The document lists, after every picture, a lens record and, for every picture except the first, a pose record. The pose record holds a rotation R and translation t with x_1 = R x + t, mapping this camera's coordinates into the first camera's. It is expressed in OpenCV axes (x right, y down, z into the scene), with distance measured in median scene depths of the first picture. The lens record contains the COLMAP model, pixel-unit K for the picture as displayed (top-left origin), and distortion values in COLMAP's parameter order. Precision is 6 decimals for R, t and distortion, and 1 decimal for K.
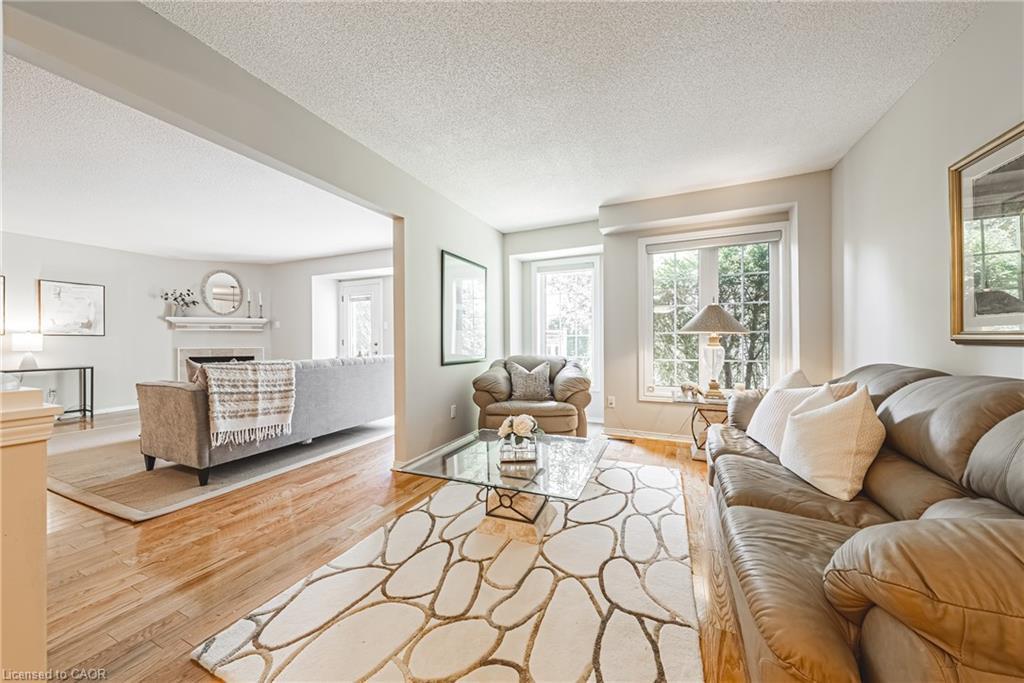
lens RADIAL K [[355.3, 0, 520.3], [0, 355.3, 339.7], [0, 0, 1]] dist [-0.001078, 0.000043]
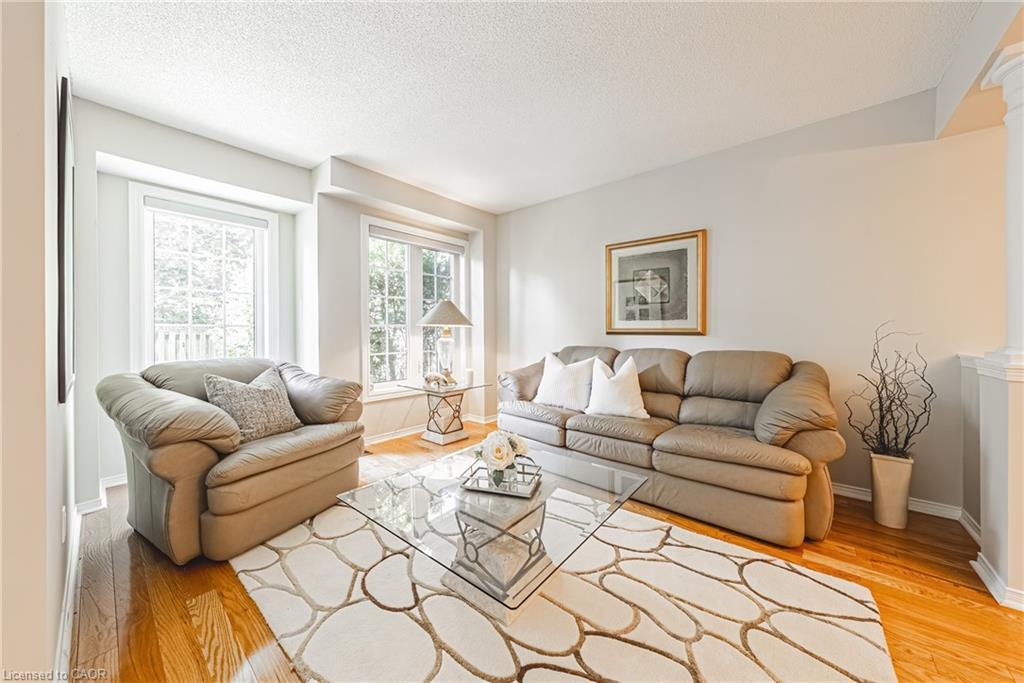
lens RADIAL K [[355.3, 0, 504.1], [0, 355.3, 330.8], [0, 0, 1]] dist [-0.001078, 0.000043]
pose [[0.287896, 0.003307, 0.957656, -0.286629], [0.000885, 0.999993, -0.003719, 0.000602], [-0.957661, 0.001918, 0.287891, 0.312744]]
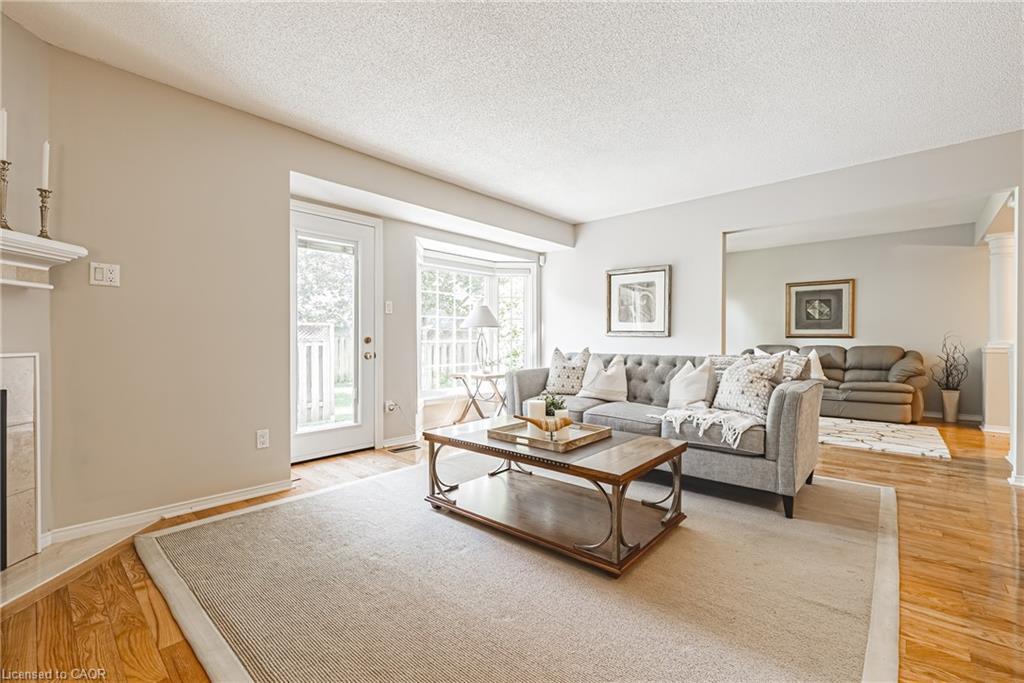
lens RADIAL K [[452.0, 0, 502.3], [0, 452.0, 339.9], [0, 0, 1]] dist [0.003399, 0.000673]
pose [[0.306353, 0.001133, 0.951917, -1.171579], [-0.002625, 0.999996, -0.000345, 0.014048], [-0.951915, -0.002393, 0.306354, 0.717887]]
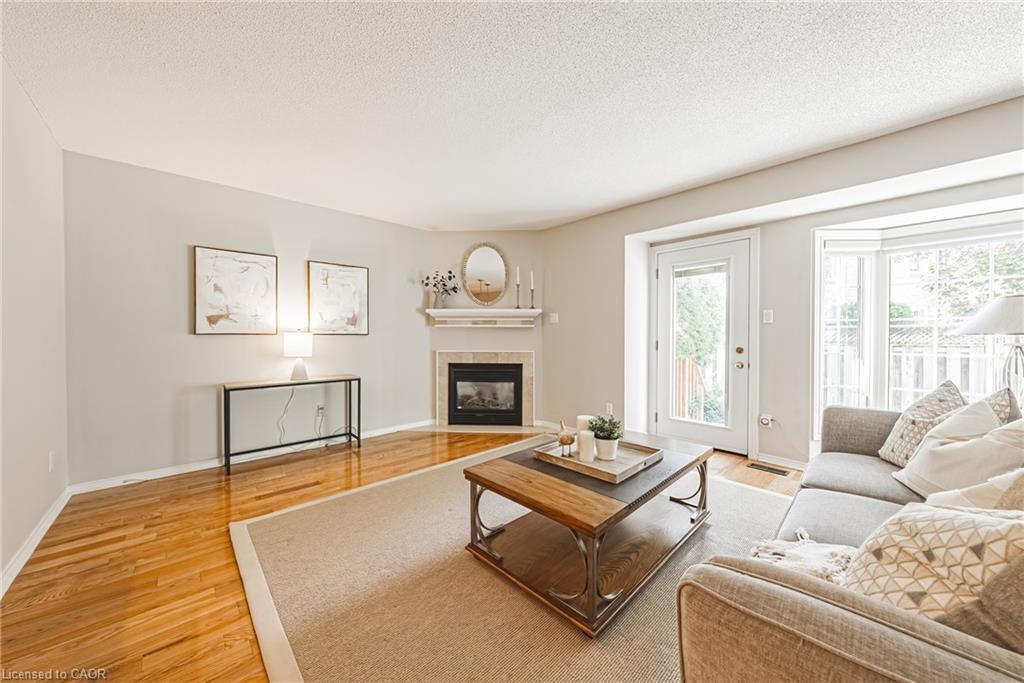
lens RADIAL K [[355.3, 0, 519.5], [0, 355.3, 336.3], [0, 0, 1]] dist [-0.001078, 0.000043]
pose [[0.931855, 0.003689, -0.362812, -0.624634], [-0.001964, 0.999985, 0.005123, -0.013023], [0.362826, -0.004062, 0.931848, 0.432006]]
